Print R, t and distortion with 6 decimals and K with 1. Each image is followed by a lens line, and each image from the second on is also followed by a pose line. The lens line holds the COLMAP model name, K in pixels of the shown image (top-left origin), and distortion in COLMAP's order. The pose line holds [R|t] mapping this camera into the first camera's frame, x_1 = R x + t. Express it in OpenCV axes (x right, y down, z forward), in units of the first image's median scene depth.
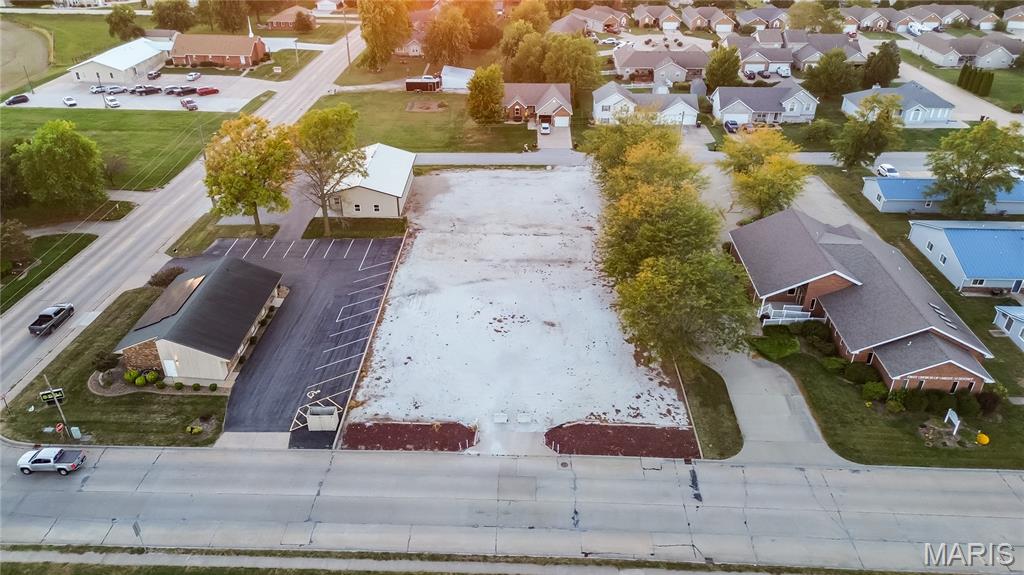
lens RADIAL K [[726.9, 0, 509.2], [0, 726.9, 290.6], [0, 0, 1]] dist [0.079104, -0.069389]
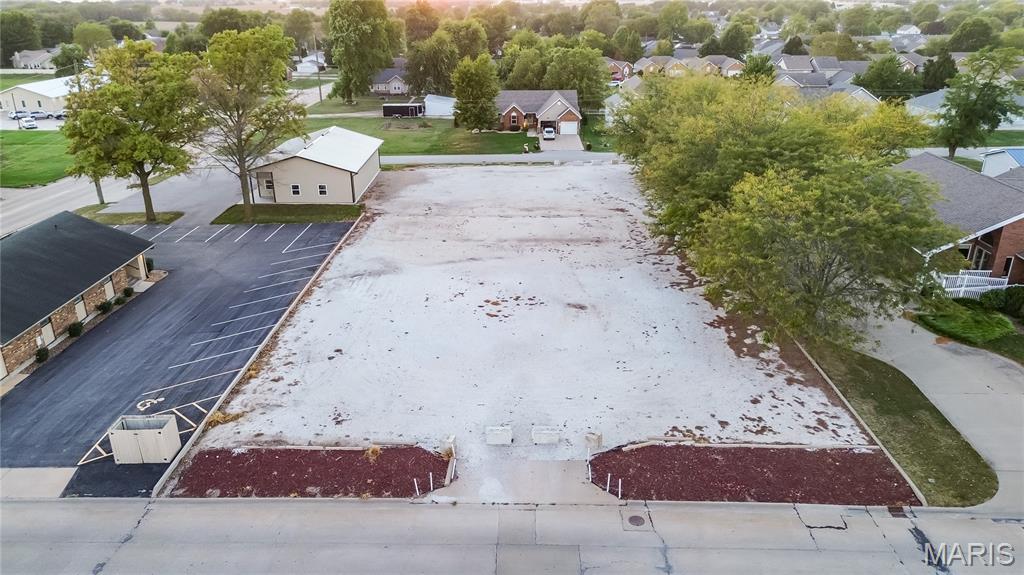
lens RADIAL K [[730.3, 0, 510.1], [0, 730.3, 286.4], [0, 0, 1]] dist [0.052184, -0.036901]
pose [[0.999903, -0.008333, 0.011195, -0.007777], [0.009973, 0.987786, -0.155500, 0.130134], [-0.009763, 0.155596, 0.987773, 0.409210]]
